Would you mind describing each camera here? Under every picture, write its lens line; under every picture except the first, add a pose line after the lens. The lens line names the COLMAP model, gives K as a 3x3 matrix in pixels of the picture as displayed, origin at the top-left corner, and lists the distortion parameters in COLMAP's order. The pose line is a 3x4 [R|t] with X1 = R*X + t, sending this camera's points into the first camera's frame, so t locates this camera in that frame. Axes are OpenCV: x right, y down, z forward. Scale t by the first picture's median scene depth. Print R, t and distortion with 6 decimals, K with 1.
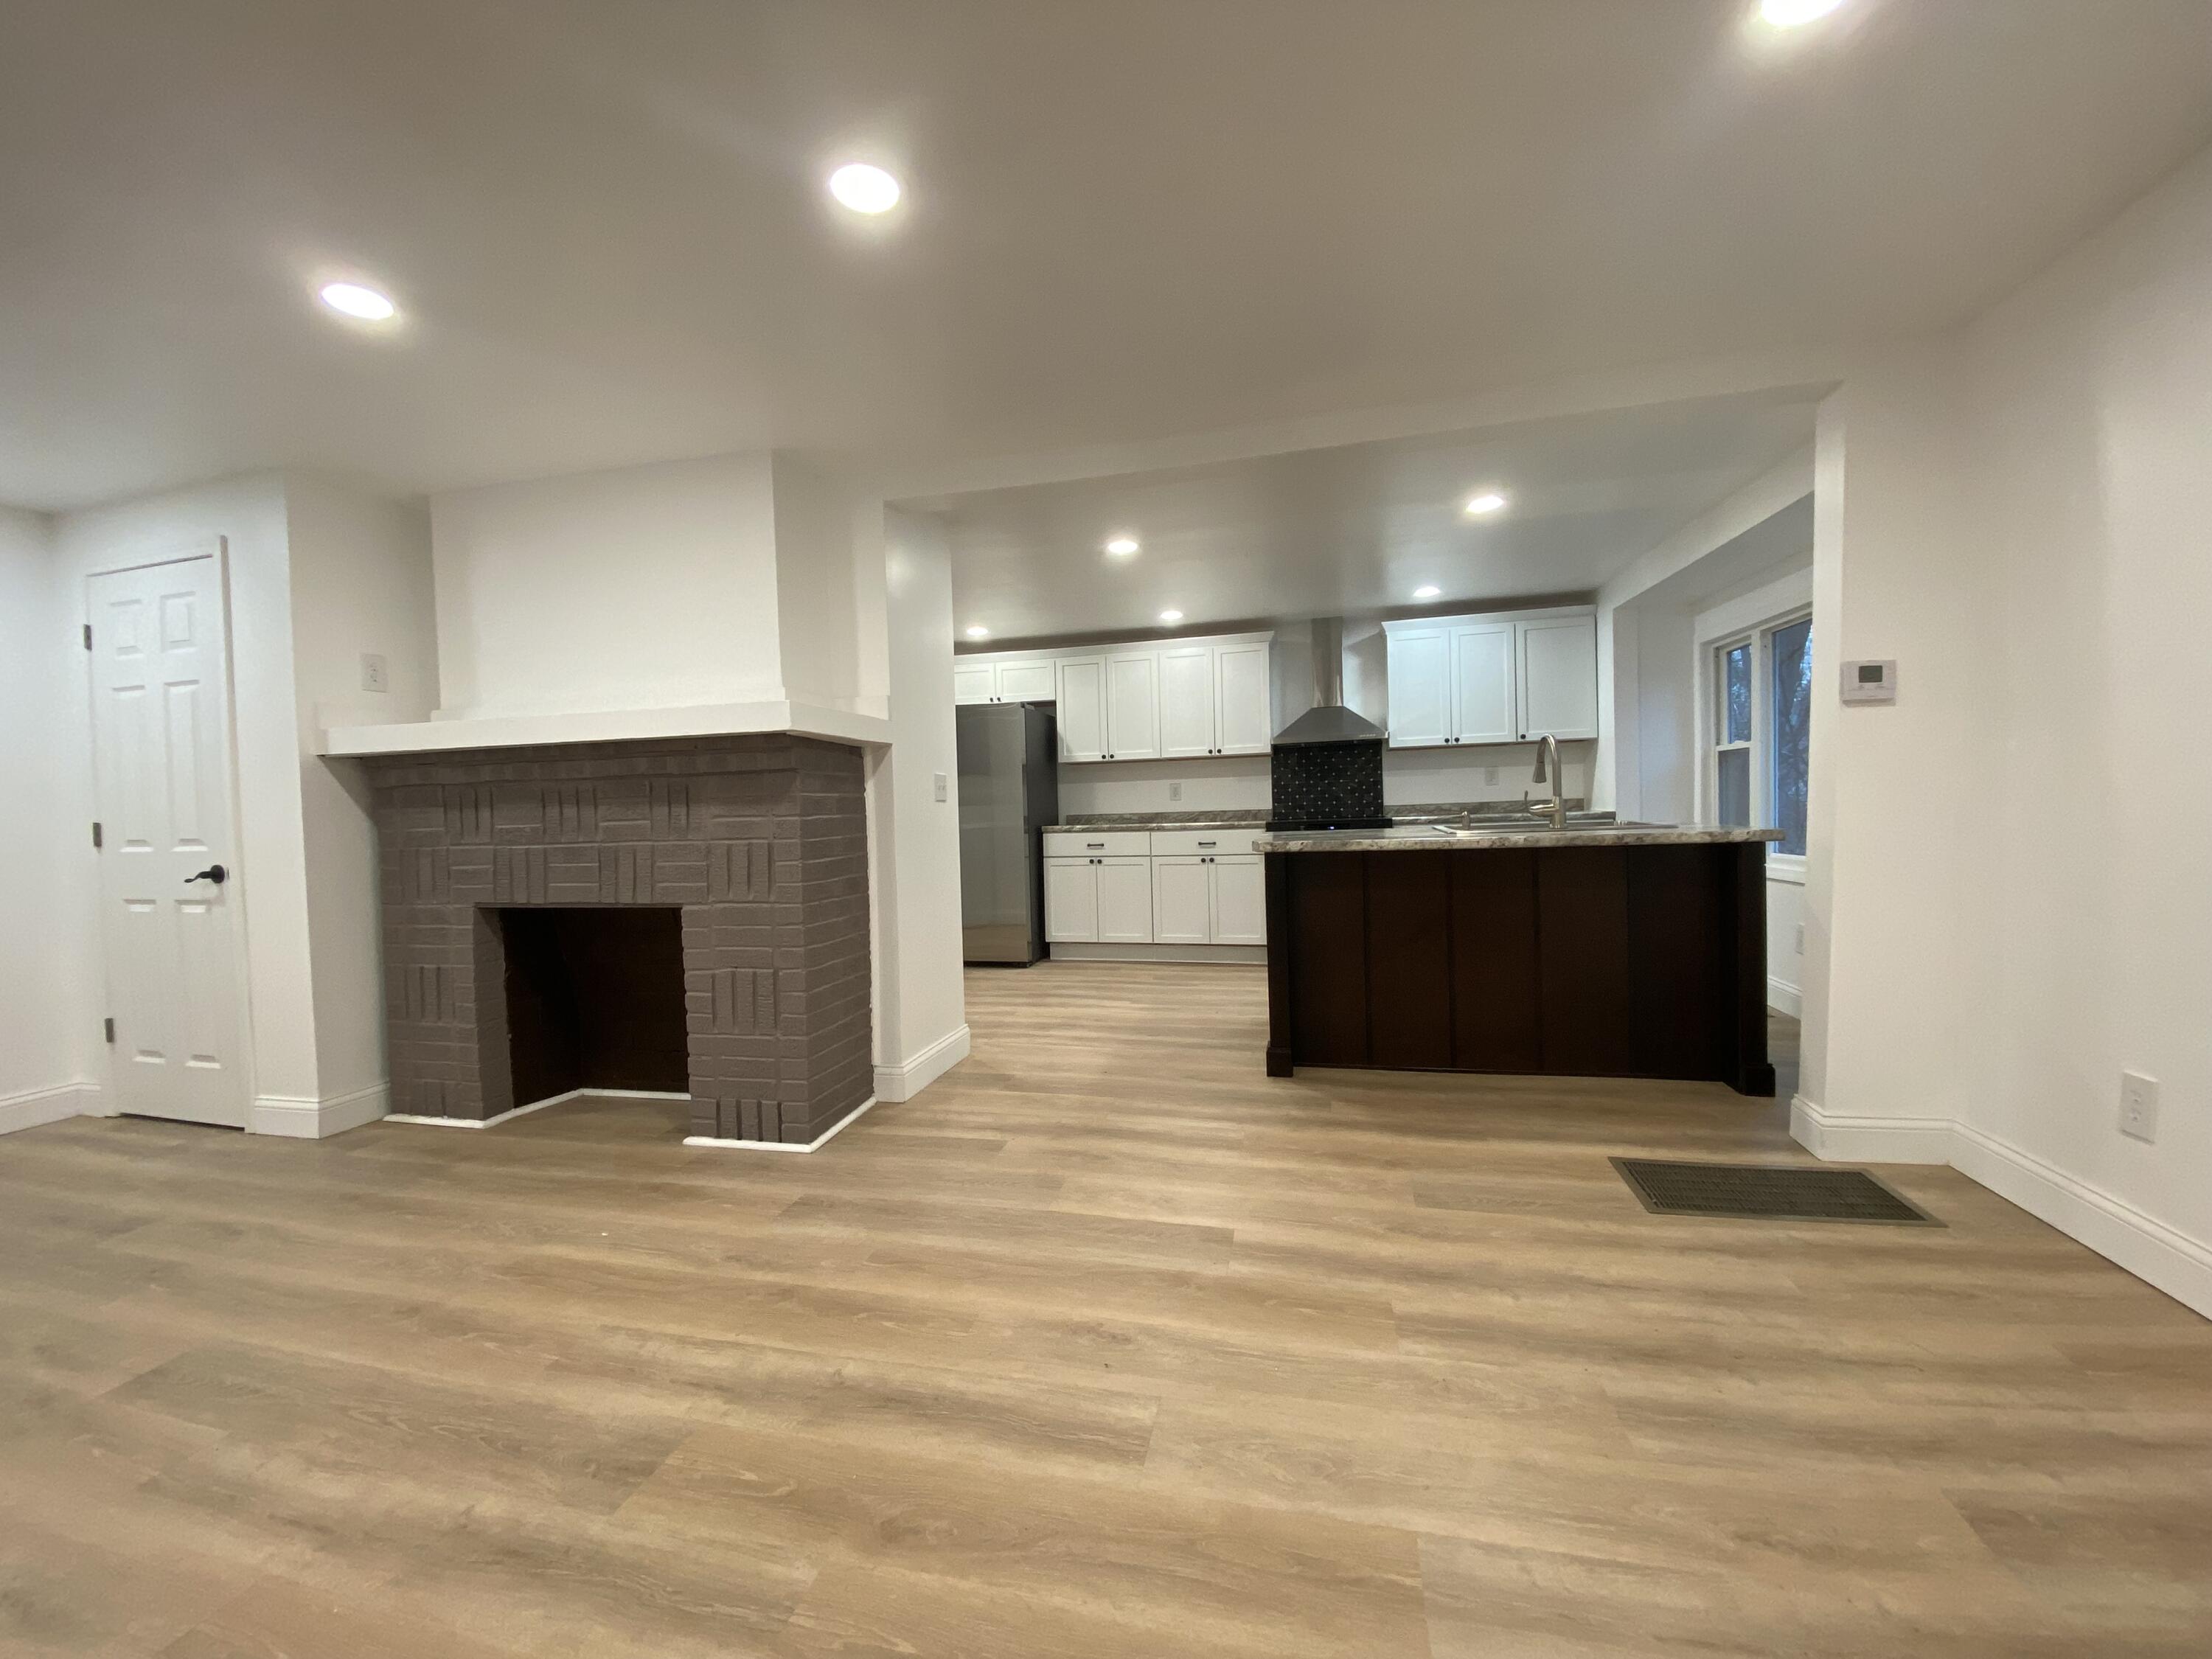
lens RADIAL K [[888.8, 0, 1101.2], [0, 888.8, 831.3], [0, 0, 1]] dist [0.042978, -0.031070]
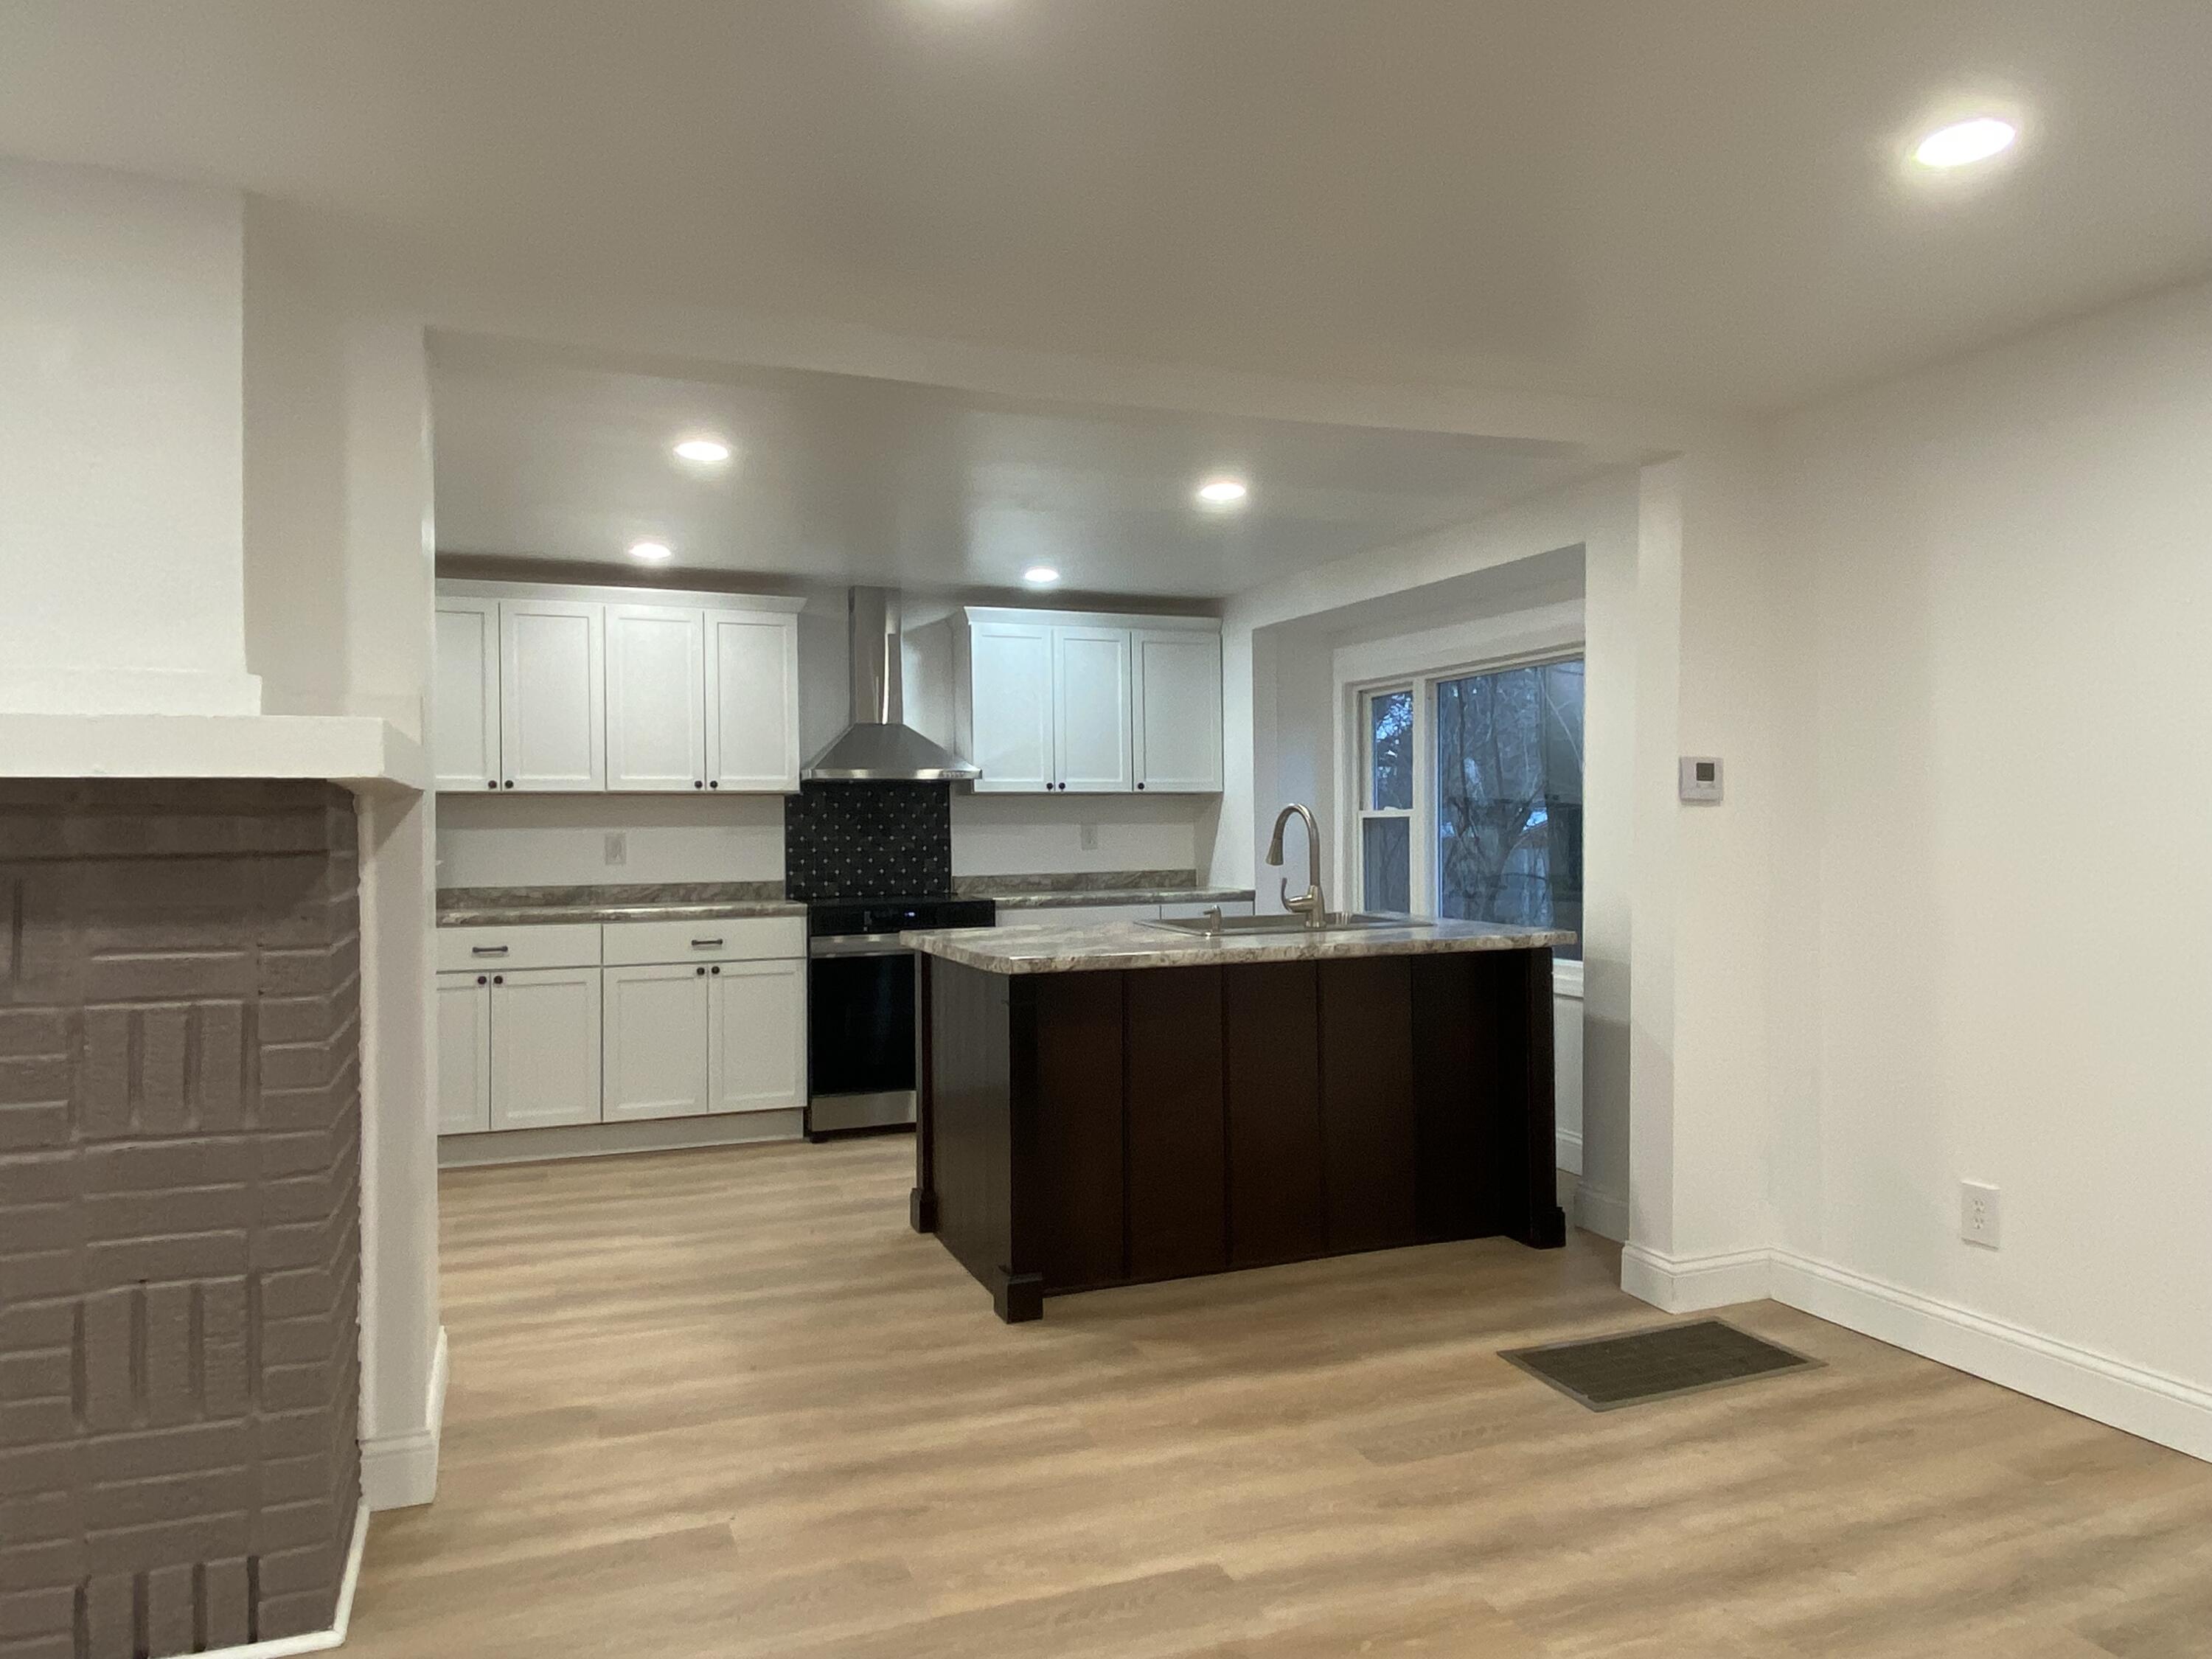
lens RADIAL K [[1456.7, 0, 1108.6], [0, 1456.7, 819.5], [0, 0, 1]] dist [0.124977, -0.148501]
pose [[0.819012, 0.025889, 0.573191, -0.325051], [-0.000897, 0.999038, -0.043842, -0.036331], [-0.573775, 0.035393, 0.818248, 0.064176]]
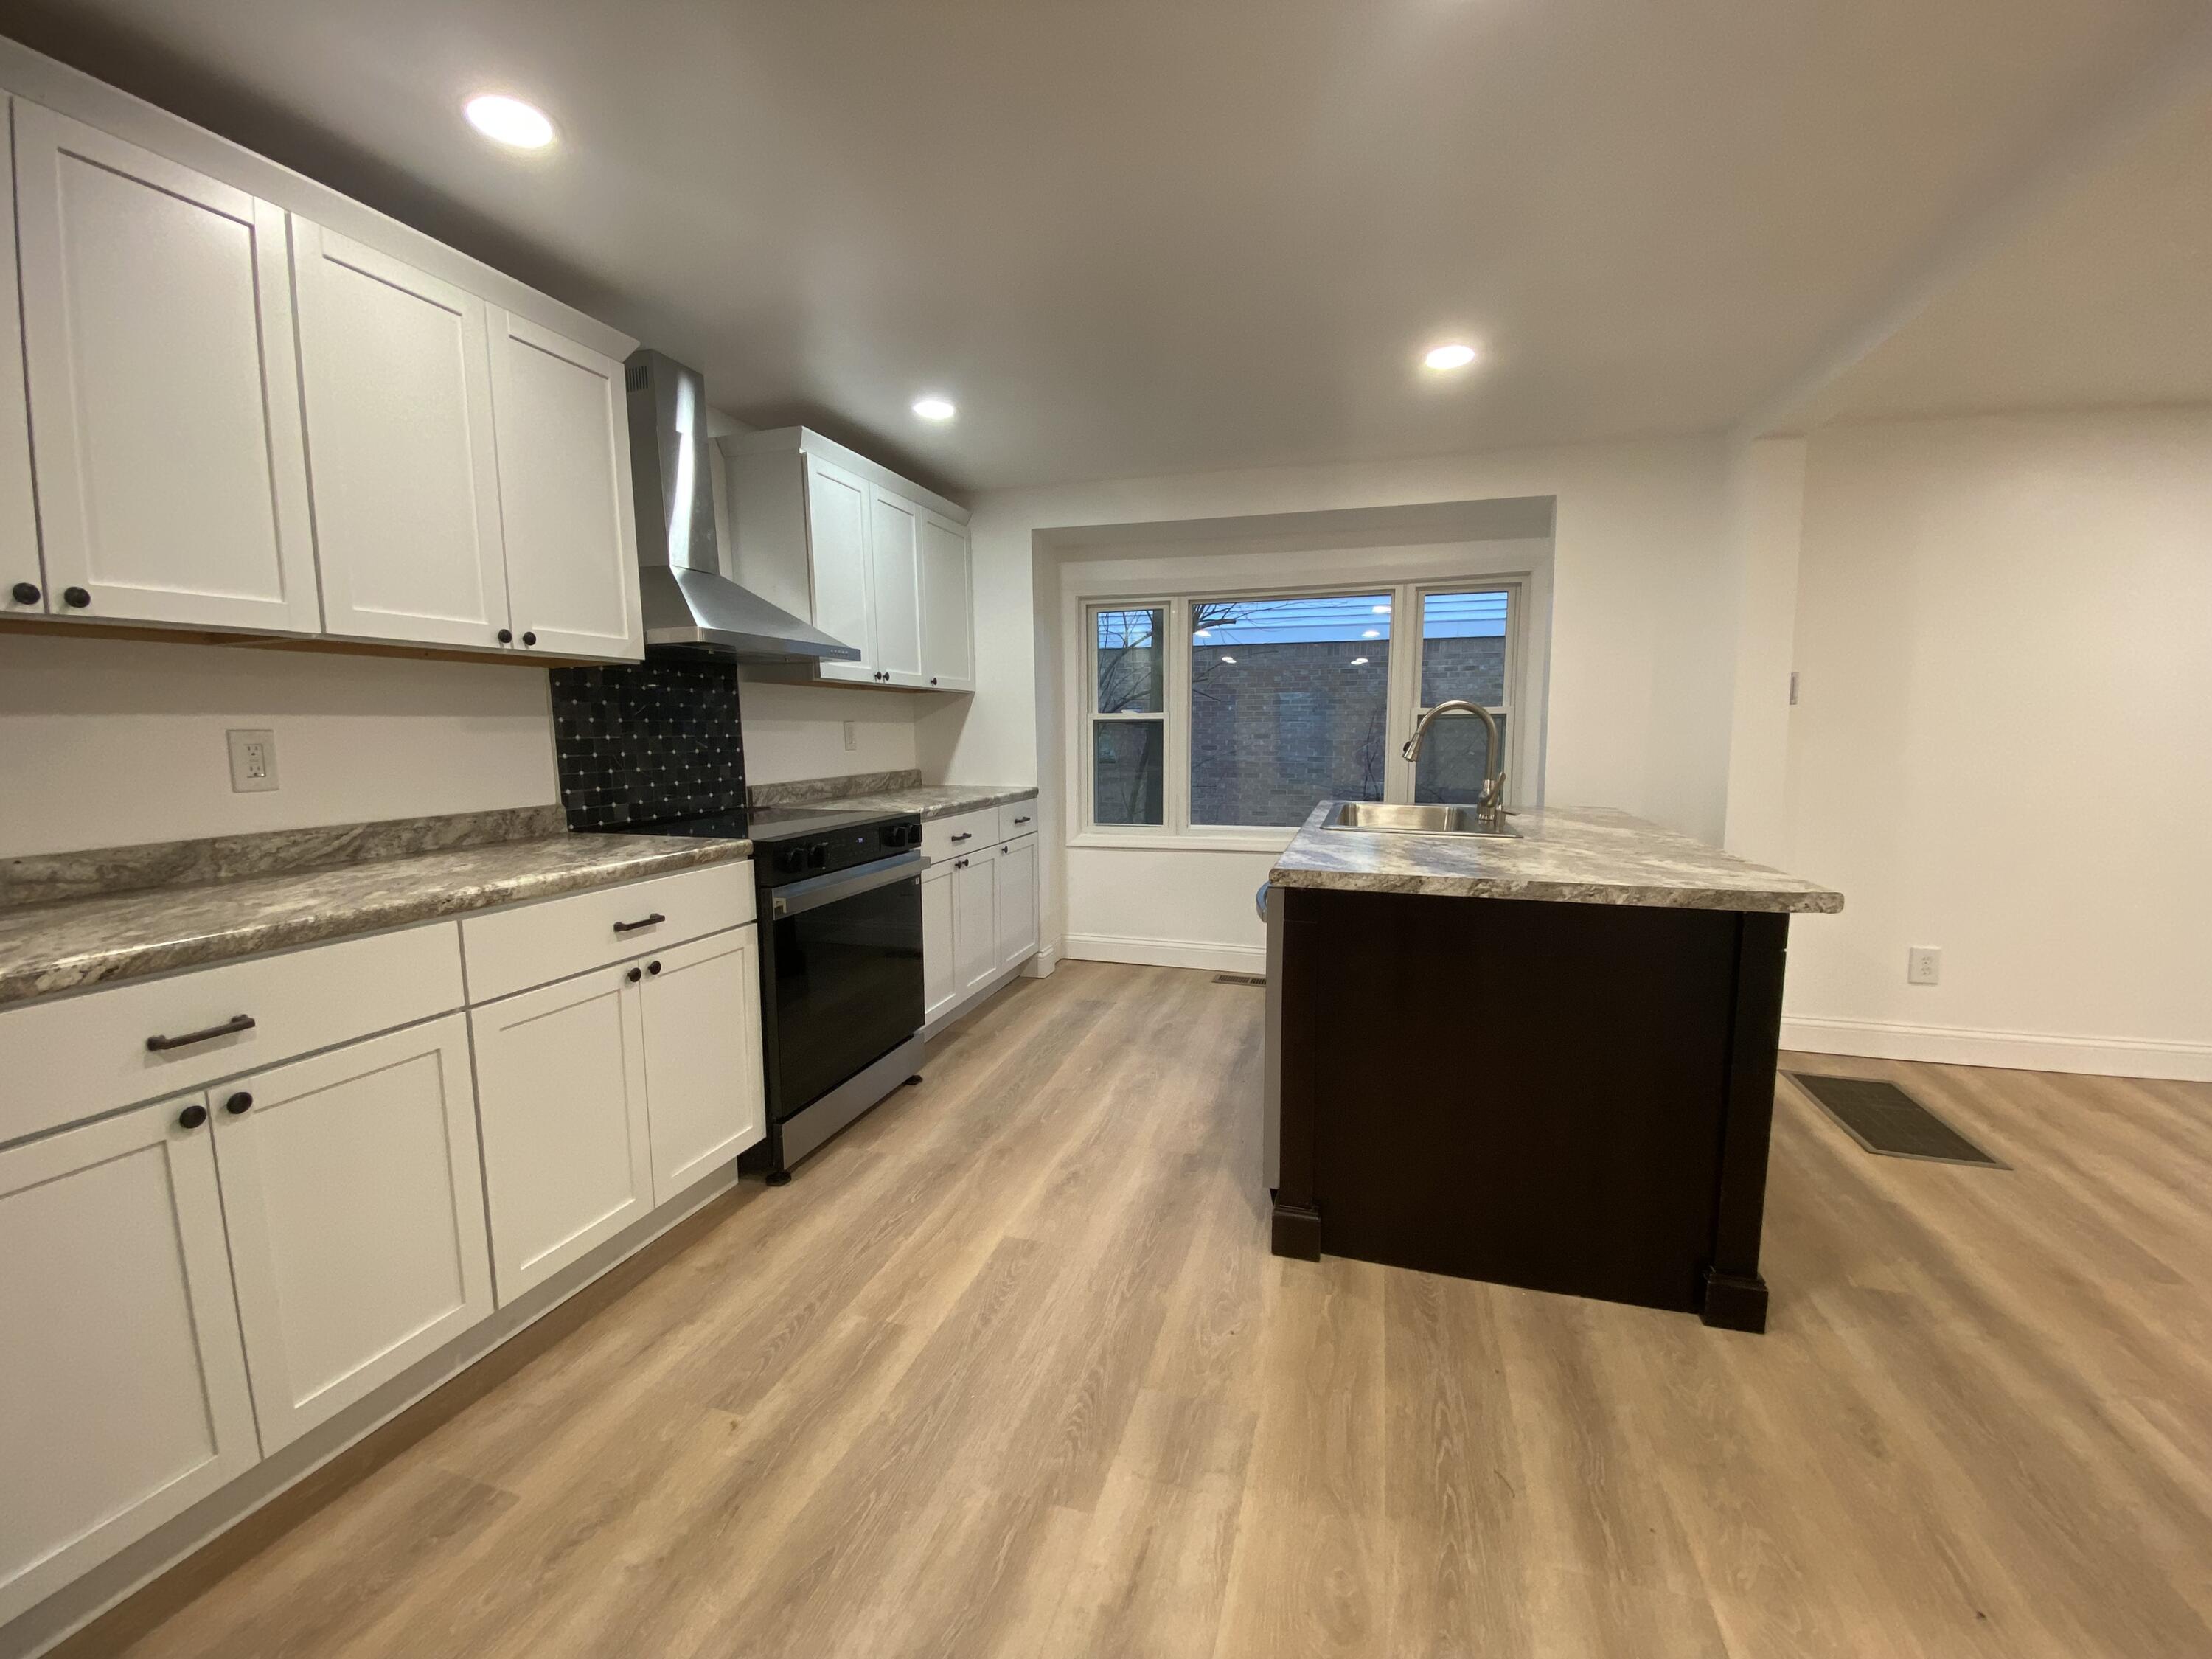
lens RADIAL K [[888.8, 0, 1101.2], [0, 888.8, 831.3], [0, 0, 1]] dist [0.042978, -0.031070]
pose [[0.061845, -0.086447, 0.994335, -0.291114], [0.026850, 0.996026, 0.084924, -0.063460], [-0.997725, 0.021445, 0.063920, 1.164016]]
